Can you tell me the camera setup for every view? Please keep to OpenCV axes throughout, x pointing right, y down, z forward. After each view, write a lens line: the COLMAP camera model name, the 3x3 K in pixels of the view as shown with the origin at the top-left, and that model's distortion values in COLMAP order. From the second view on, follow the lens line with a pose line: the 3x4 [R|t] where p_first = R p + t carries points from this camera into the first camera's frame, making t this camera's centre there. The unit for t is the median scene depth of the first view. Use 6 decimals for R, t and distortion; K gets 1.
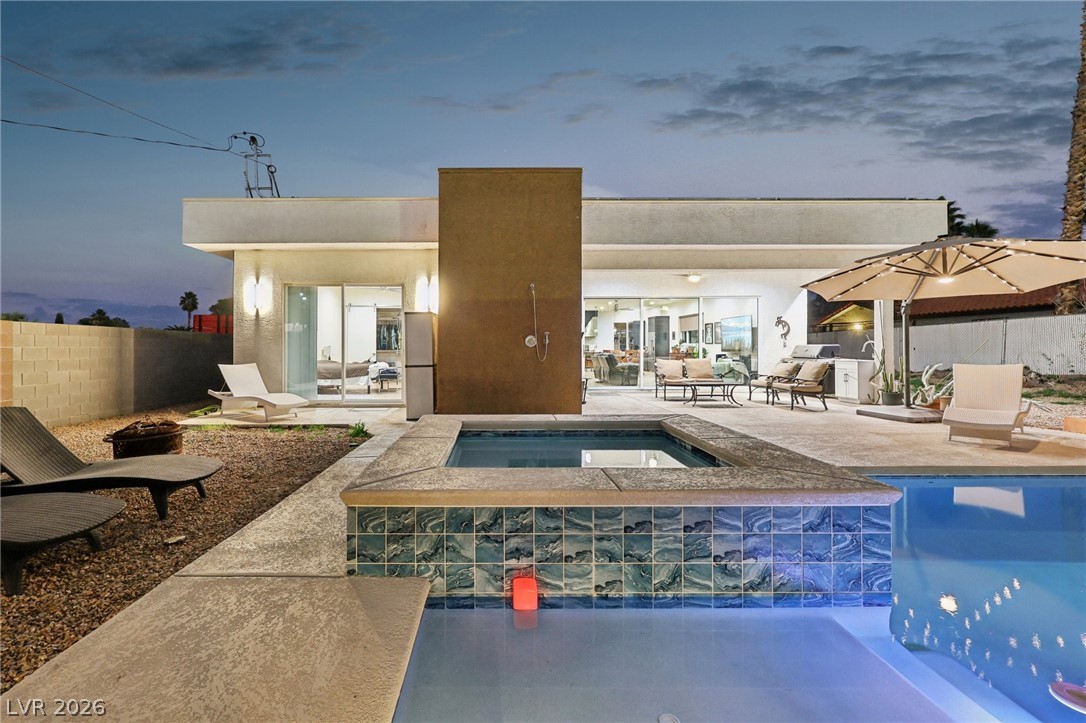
lens RADIAL K [[459.9, 0, 497.3], [0, 459.9, 347.0], [0, 0, 1]] dist [0.000365, 0.000061]
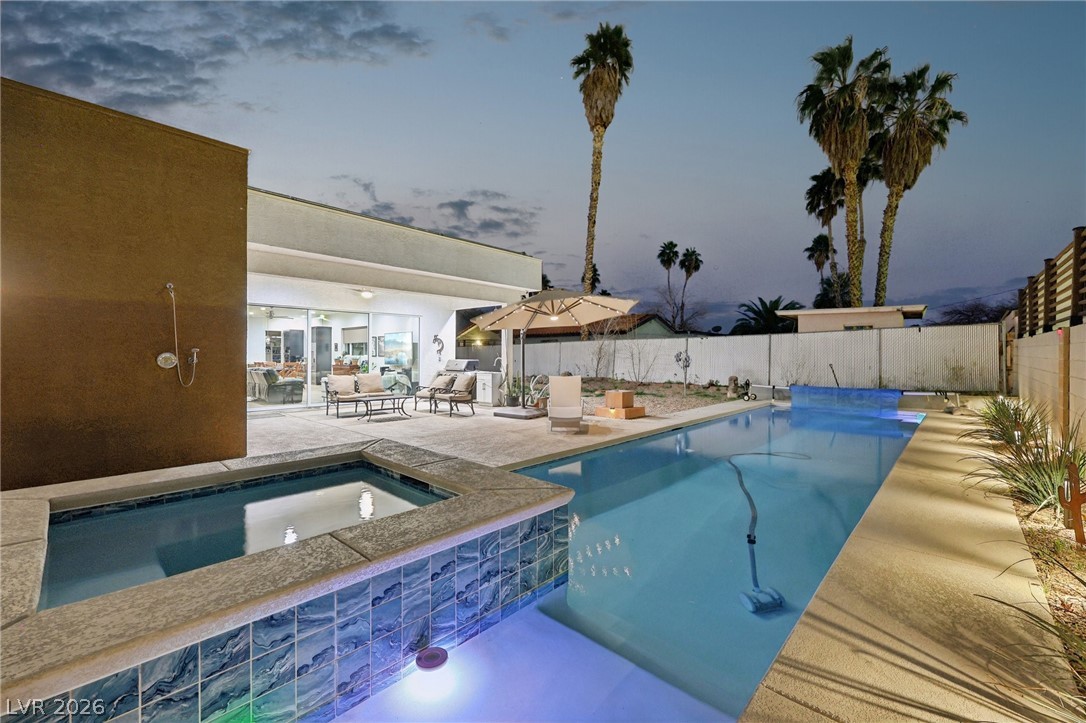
lens RADIAL K [[445.0, 0, 543.2], [0, 445.0, 356.7], [0, 0, 1]] dist [0.000574, 0.000280]
pose [[0.680480, 0.005050, 0.732749, -0.034757], [-0.008134, 0.999967, 0.000663, -0.020356], [-0.732722, -0.006412, 0.680498, 0.055667]]
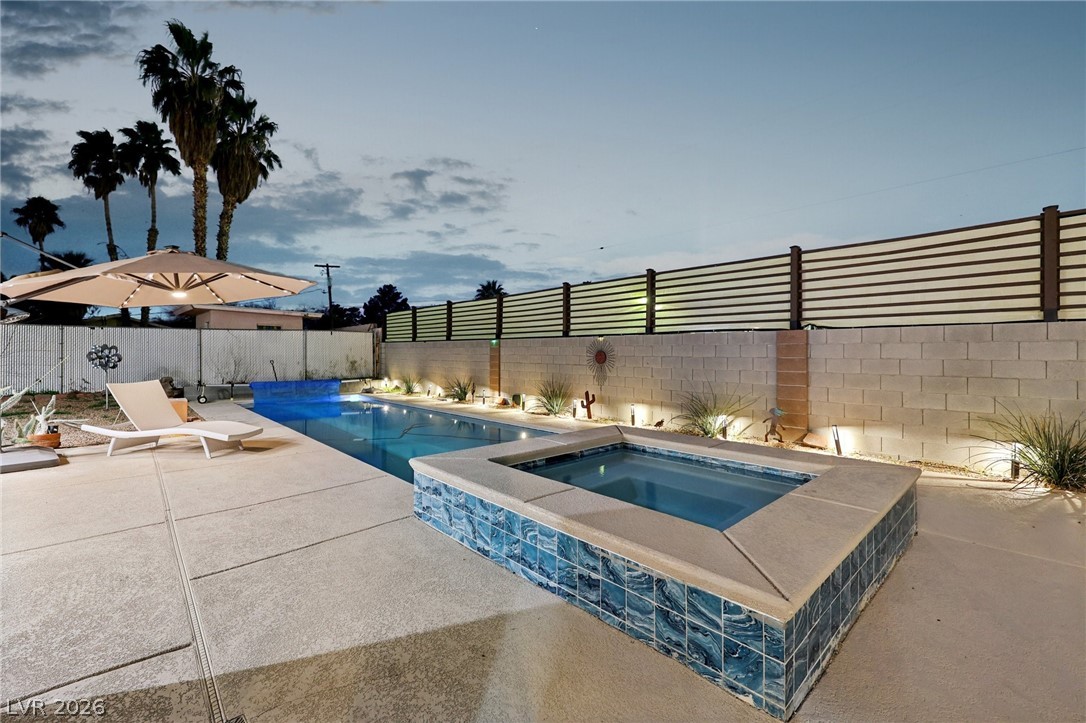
lens RADIAL K [[453.7, 0, 544.6], [0, 453.7, 347.9], [0, 0, 1]] dist [0.001182, 0.000393]
pose [[-0.681419, 0.015910, 0.731721, -0.167984], [-0.000654, 0.999750, -0.022347, -0.010759], [-0.731894, -0.015707, -0.681238, 0.816050]]
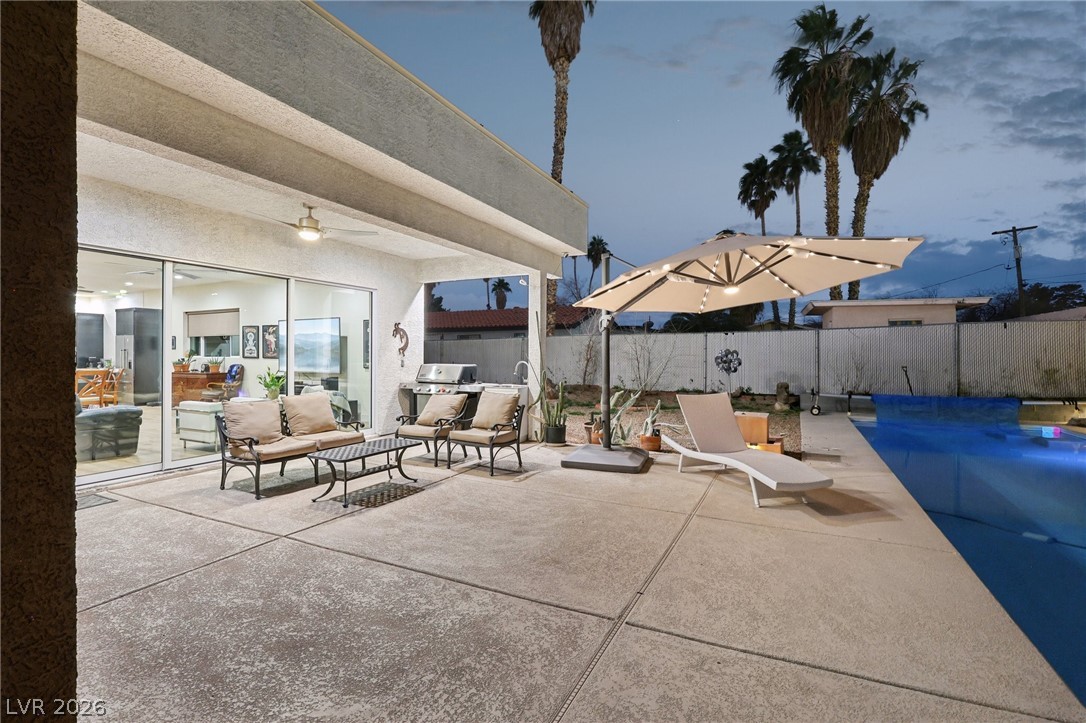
lens RADIAL K [[486.5, 0, 543.5], [0, 486.5, 355.9], [0, 0, 1]] dist [0.001148, 0.000447]
pose [[0.456362, 0.002684, 0.889790, 0.096102], [-0.006149, 0.999981, 0.000137, -0.026062], [-0.889773, -0.005533, 0.456370, 0.679490]]
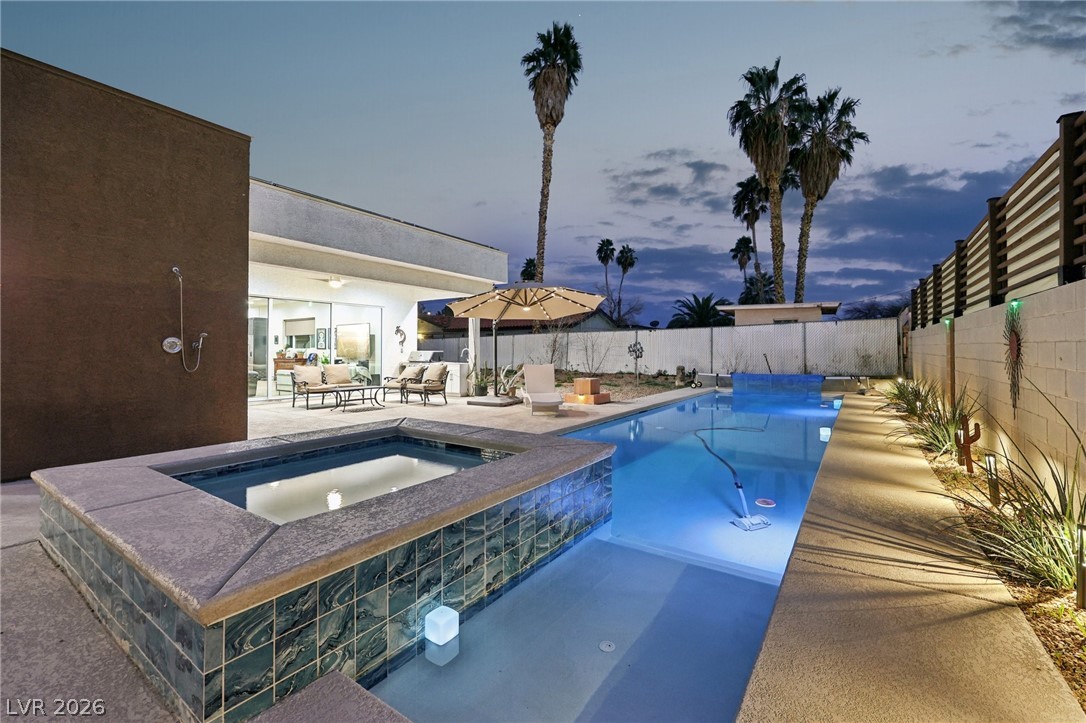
lens RADIAL K [[453.7, 0, 544.6], [0, 453.7, 347.9], [0, 0, 1]] dist [0.001182, 0.000393]
pose [[0.564624, 0.010586, 0.825280, -0.161404], [-0.003815, 0.999941, -0.010217, -0.002398], [-0.825339, 0.002621, 0.564631, 0.087835]]
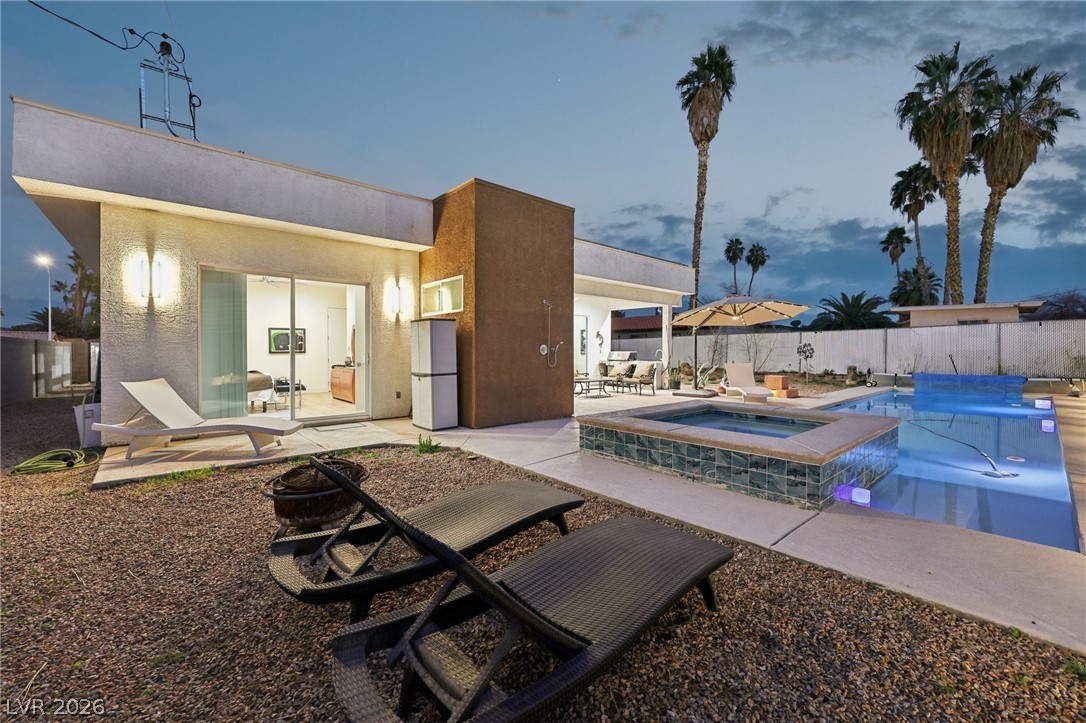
lens RADIAL K [[433.9, 0, 545.9], [0, 433.9, 356.6], [0, 0, 1]] dist [-0.000015, 0.000220]
pose [[0.749881, -0.005151, 0.661553, -0.557998], [-0.004973, 0.999898, 0.013422, -0.008749], [-0.661555, -0.013355, 0.749778, 0.152137]]
